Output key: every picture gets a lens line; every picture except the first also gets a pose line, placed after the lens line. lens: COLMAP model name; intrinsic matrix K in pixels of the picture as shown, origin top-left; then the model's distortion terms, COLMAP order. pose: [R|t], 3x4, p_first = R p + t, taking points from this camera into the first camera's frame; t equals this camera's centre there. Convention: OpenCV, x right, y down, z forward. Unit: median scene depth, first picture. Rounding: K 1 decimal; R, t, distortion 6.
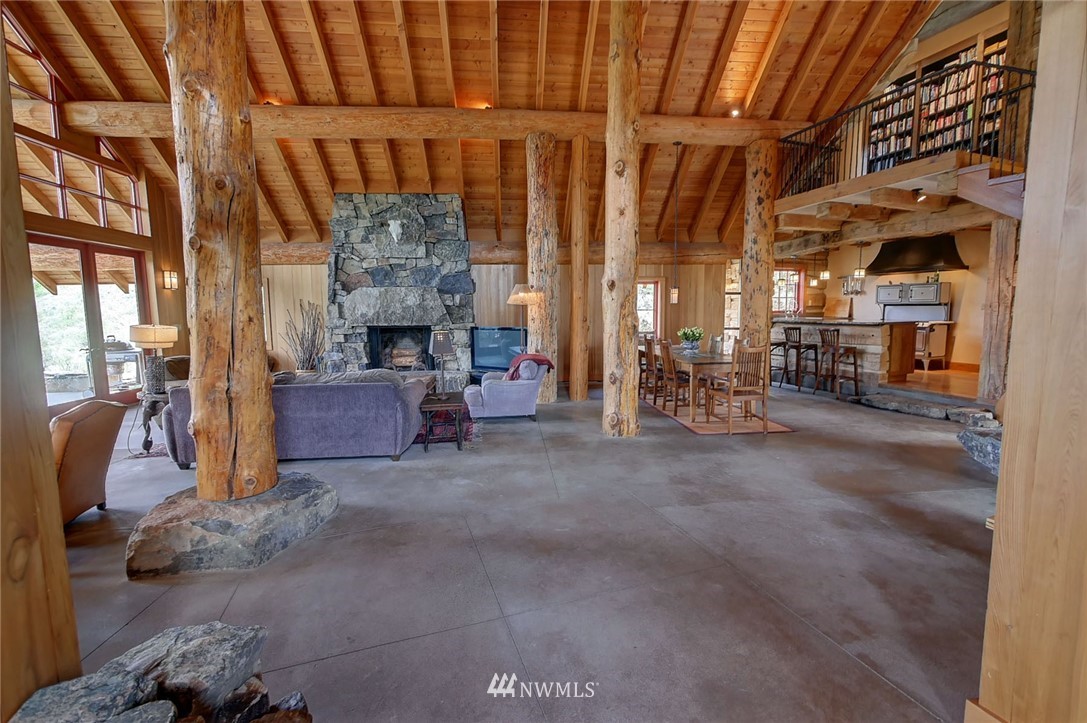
lens RADIAL K [[464.2, 0, 545.1], [0, 464.2, 355.2], [0, 0, 1]] dist [-0.002049, 0.000965]
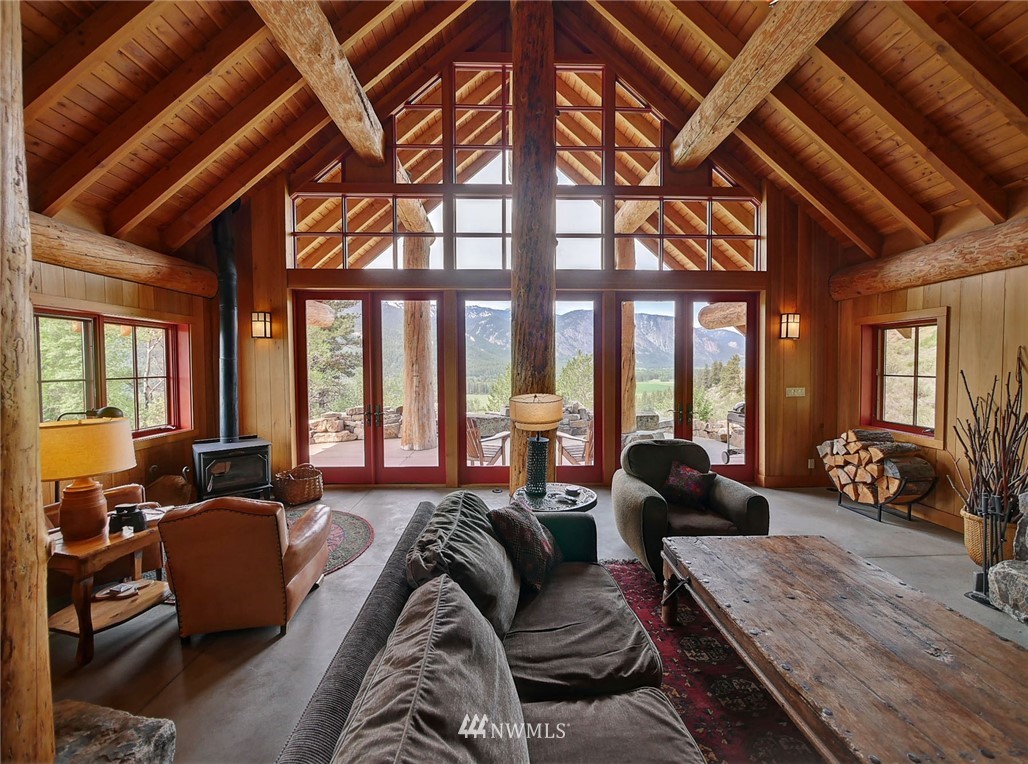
lens RADIAL K [[427.0, 0, 514.1], [0, 427.0, 379.3], [0, 0, 1]] dist [0.009763, 0.000147]
pose [[-0.072402, 0.045889, -0.996319, -0.104505], [-0.093556, 0.994224, 0.052591, -0.071021], [0.992978, 0.097020, -0.067691, 0.593573]]
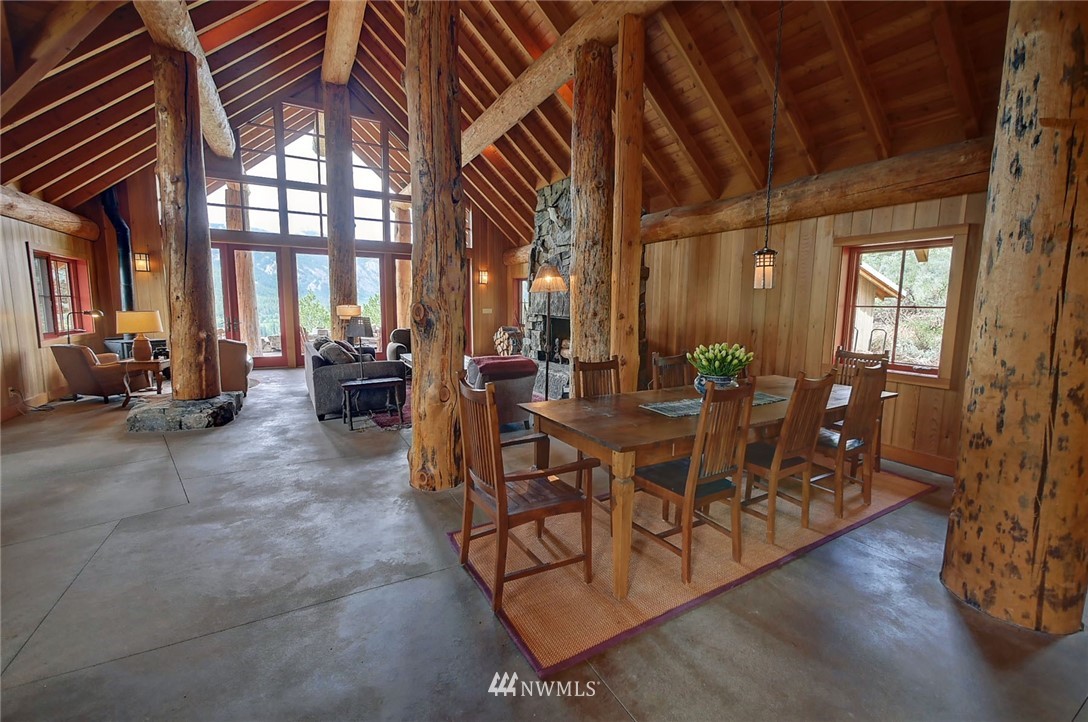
lens RADIAL K [[464.6, 0, 542.2], [0, 464.6, 357.2], [0, 0, 1]] dist [-0.002049, 0.000965]
pose [[0.382138, 0.120587, -0.916204, 0.563350], [-0.106741, 0.990573, 0.085855, -0.057940], [0.917920, 0.064988, 0.391408, 0.589775]]
